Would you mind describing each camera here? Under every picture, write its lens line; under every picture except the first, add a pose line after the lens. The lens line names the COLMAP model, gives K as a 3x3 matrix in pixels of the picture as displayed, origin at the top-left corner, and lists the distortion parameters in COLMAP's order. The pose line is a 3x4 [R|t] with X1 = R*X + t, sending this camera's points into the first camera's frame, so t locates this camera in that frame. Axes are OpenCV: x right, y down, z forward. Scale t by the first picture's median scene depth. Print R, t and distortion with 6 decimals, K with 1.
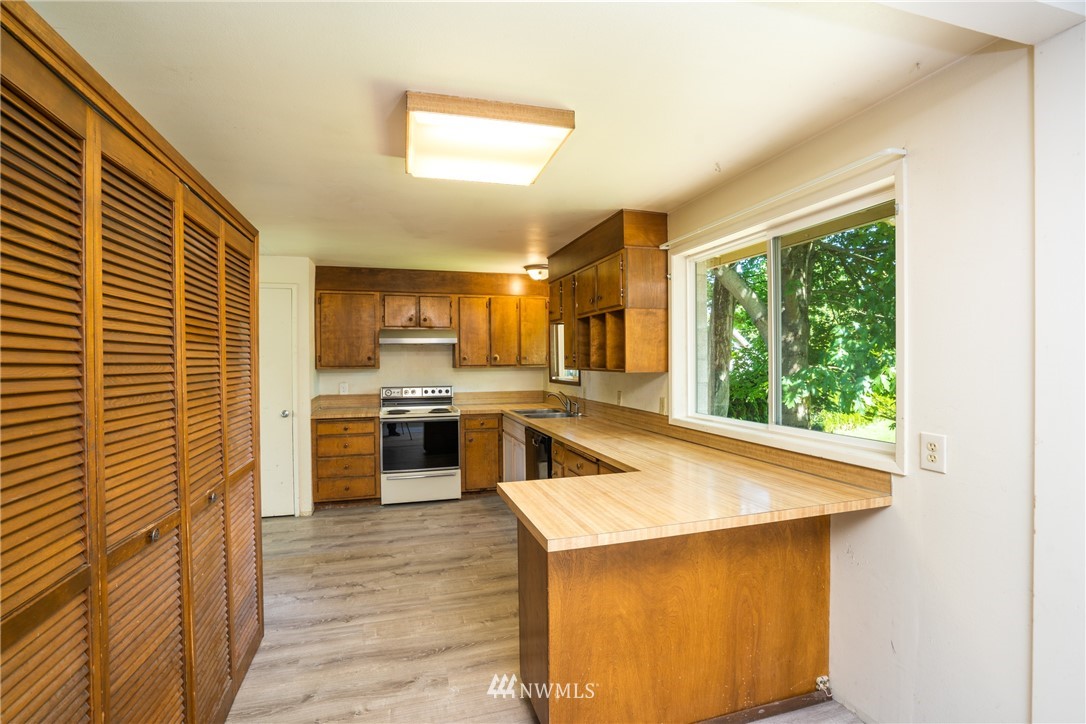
lens RADIAL K [[503.1, 0, 538.7], [0, 503.1, 361.4], [0, 0, 1]] dist [-0.031956, 0.007613]
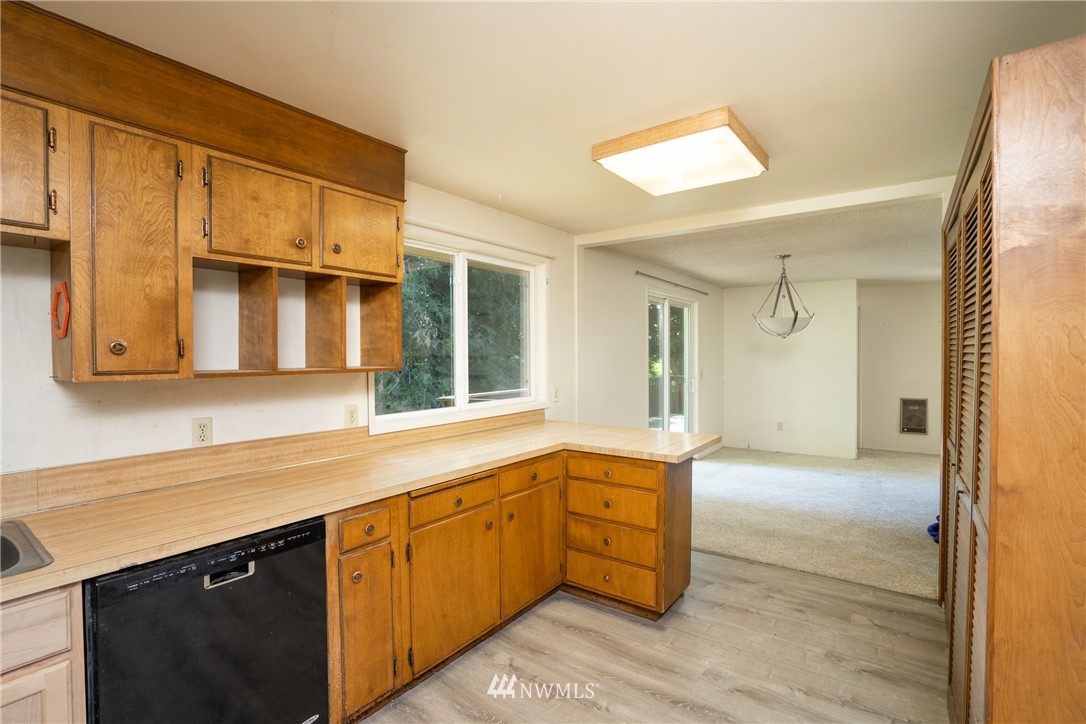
lens RADIAL K [[503.1, 0, 544.3], [0, 503.1, 360.4], [0, 0, 1]] dist [-0.031956, 0.007613]
pose [[-0.605582, -0.001396, 0.795782, -0.782991], [0.010570, 0.999896, 0.009798, 0.003051], [-0.795713, 0.014345, -0.605505, 1.856280]]
